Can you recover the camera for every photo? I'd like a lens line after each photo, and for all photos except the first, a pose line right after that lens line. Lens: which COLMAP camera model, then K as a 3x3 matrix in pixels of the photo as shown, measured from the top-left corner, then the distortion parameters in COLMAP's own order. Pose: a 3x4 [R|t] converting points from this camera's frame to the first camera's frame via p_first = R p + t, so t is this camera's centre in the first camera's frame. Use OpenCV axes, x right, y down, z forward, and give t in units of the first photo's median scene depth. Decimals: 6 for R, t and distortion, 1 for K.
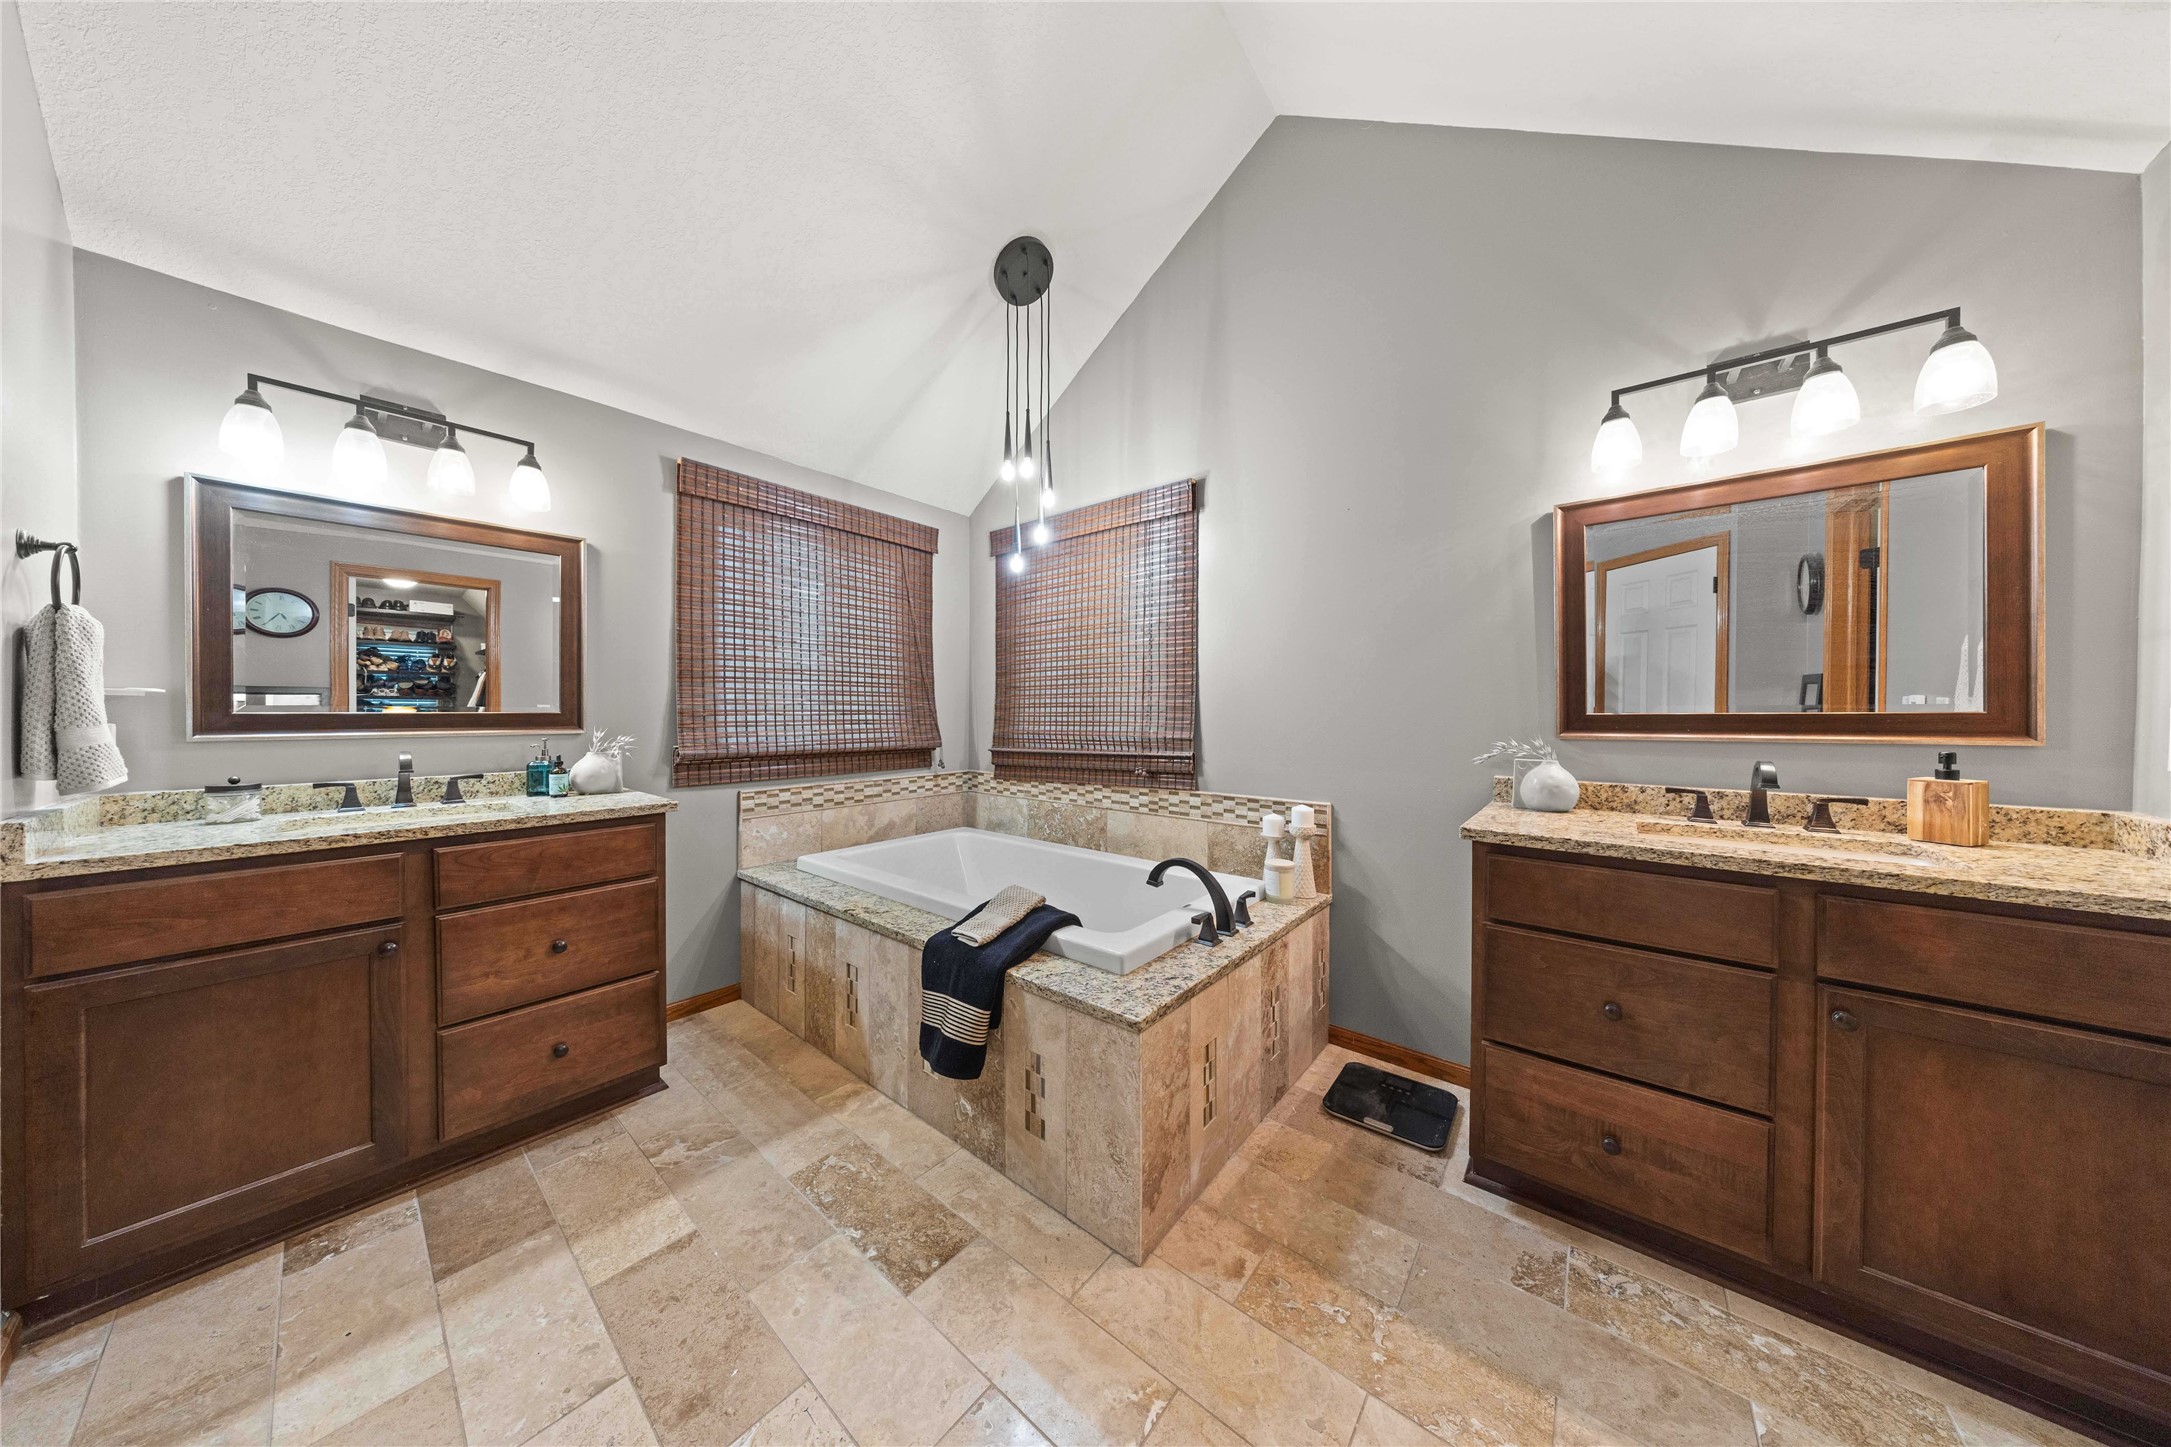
lens RADIAL K [[646.0, 0, 1082.4], [0, 646.0, 711.6], [0, 0, 1]] dist [0.000203, -0.000102]
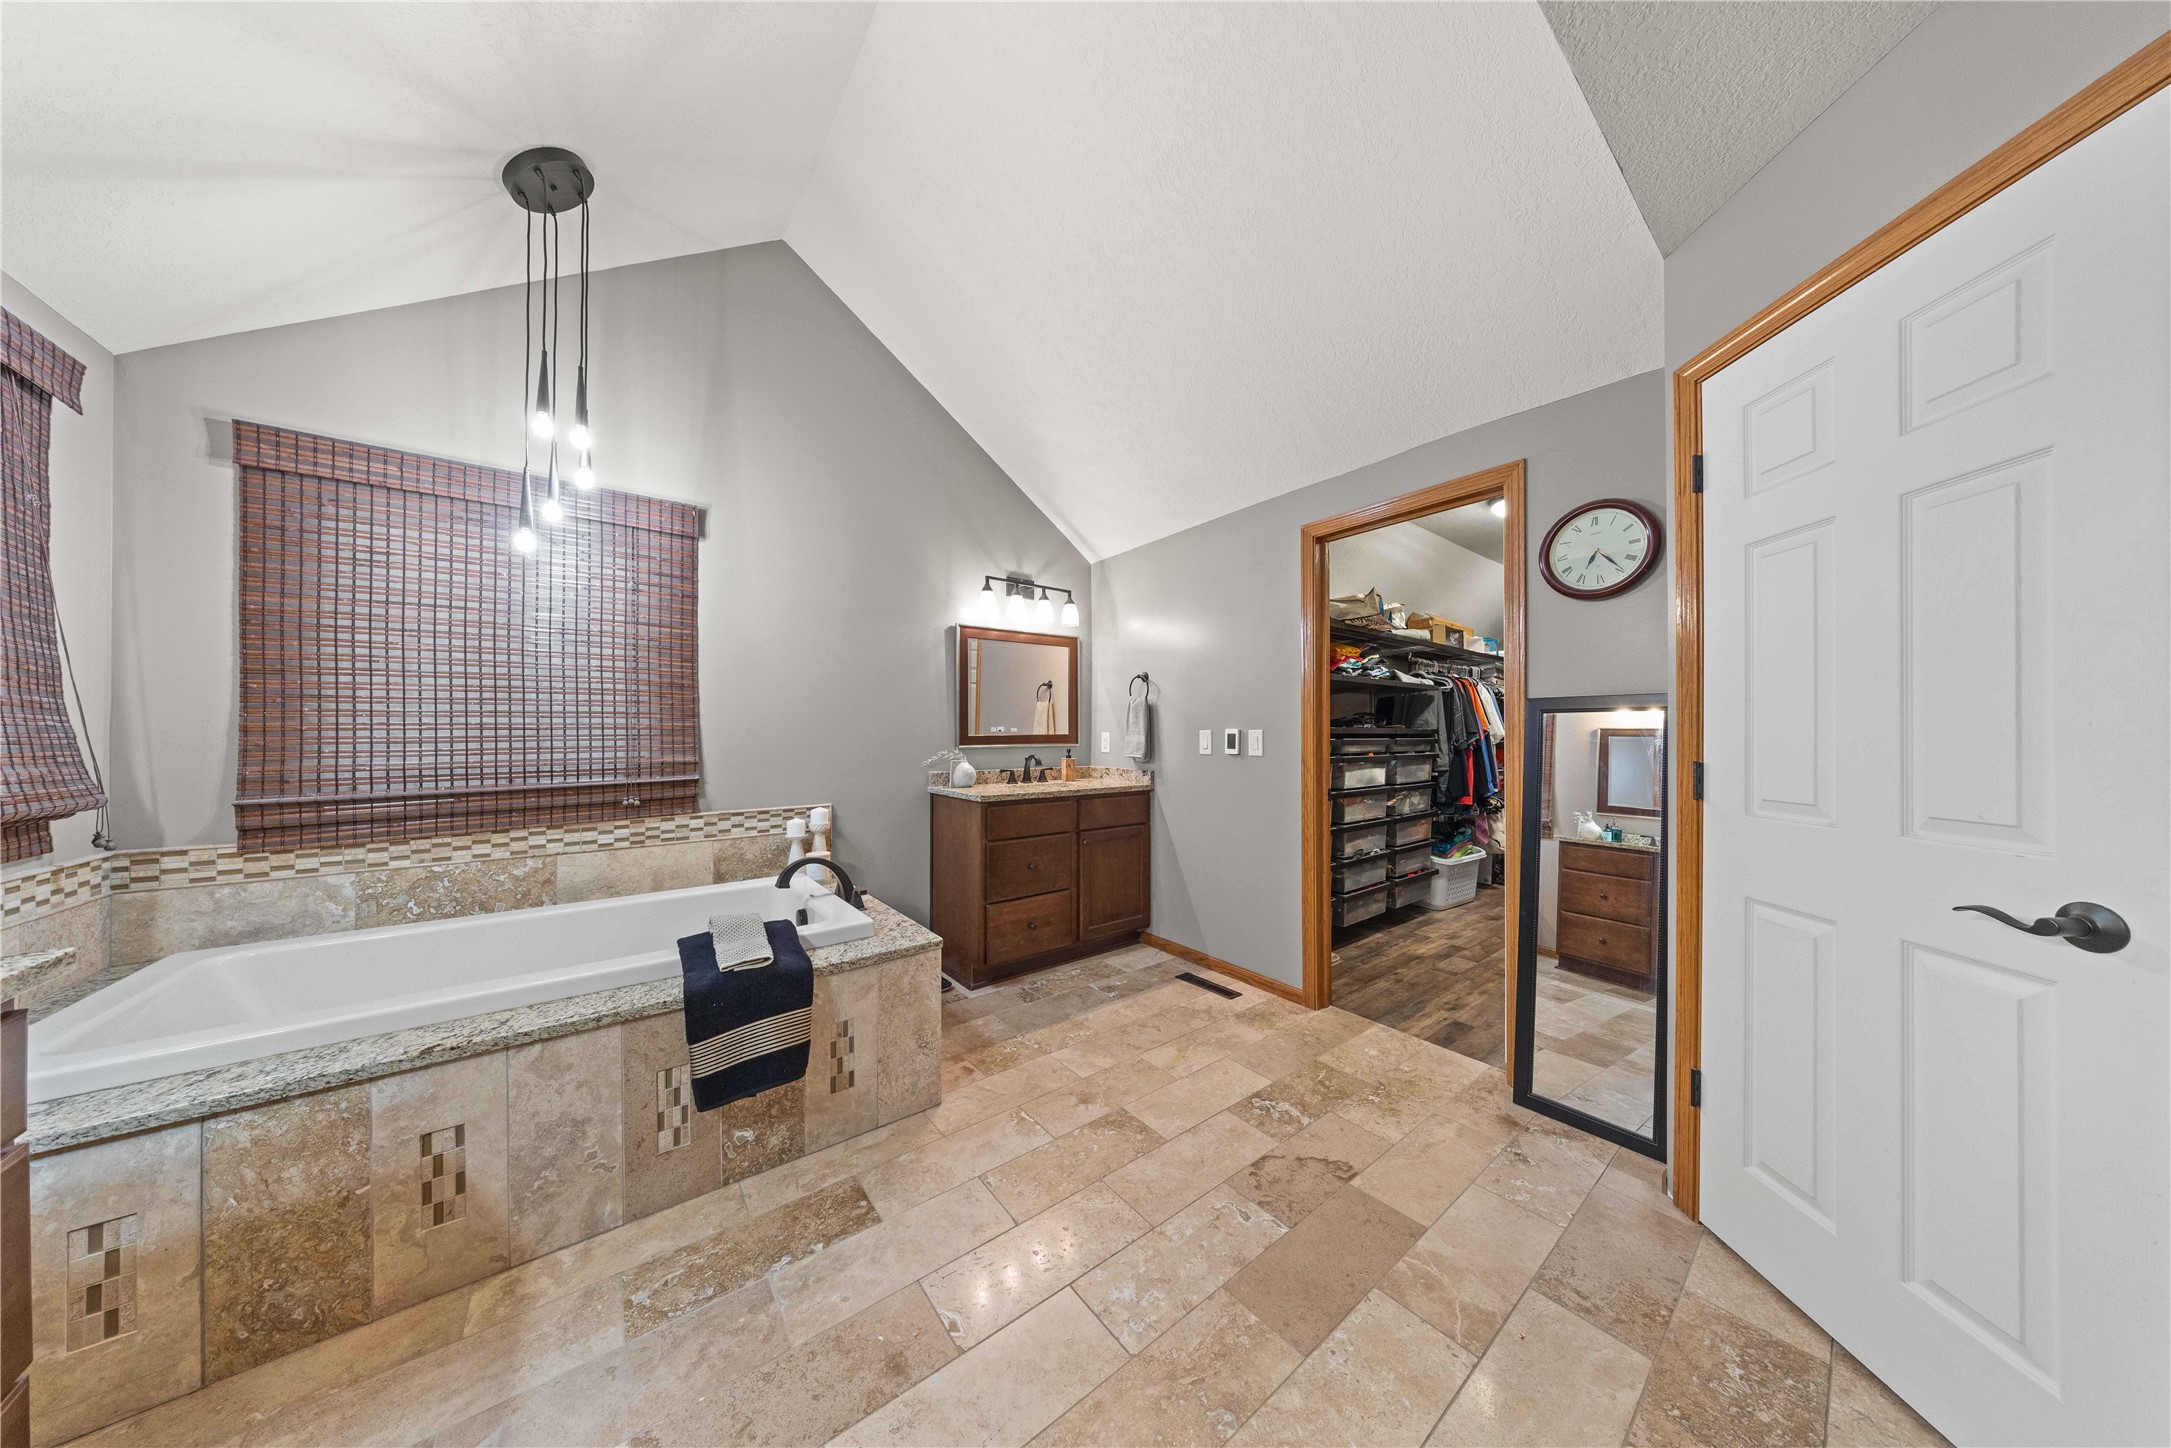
lens RADIAL K [[622.2, 0, 1082.3], [0, 622.2, 732.7], [0, 0, 1]] dist [-0.000774, -0.000071]
pose [[0.215062, 0.001115, 0.976600, -0.880923], [0.005330, 0.999983, -0.002315, 0.000935], [-0.976586, 0.005703, 0.215053, 0.255032]]
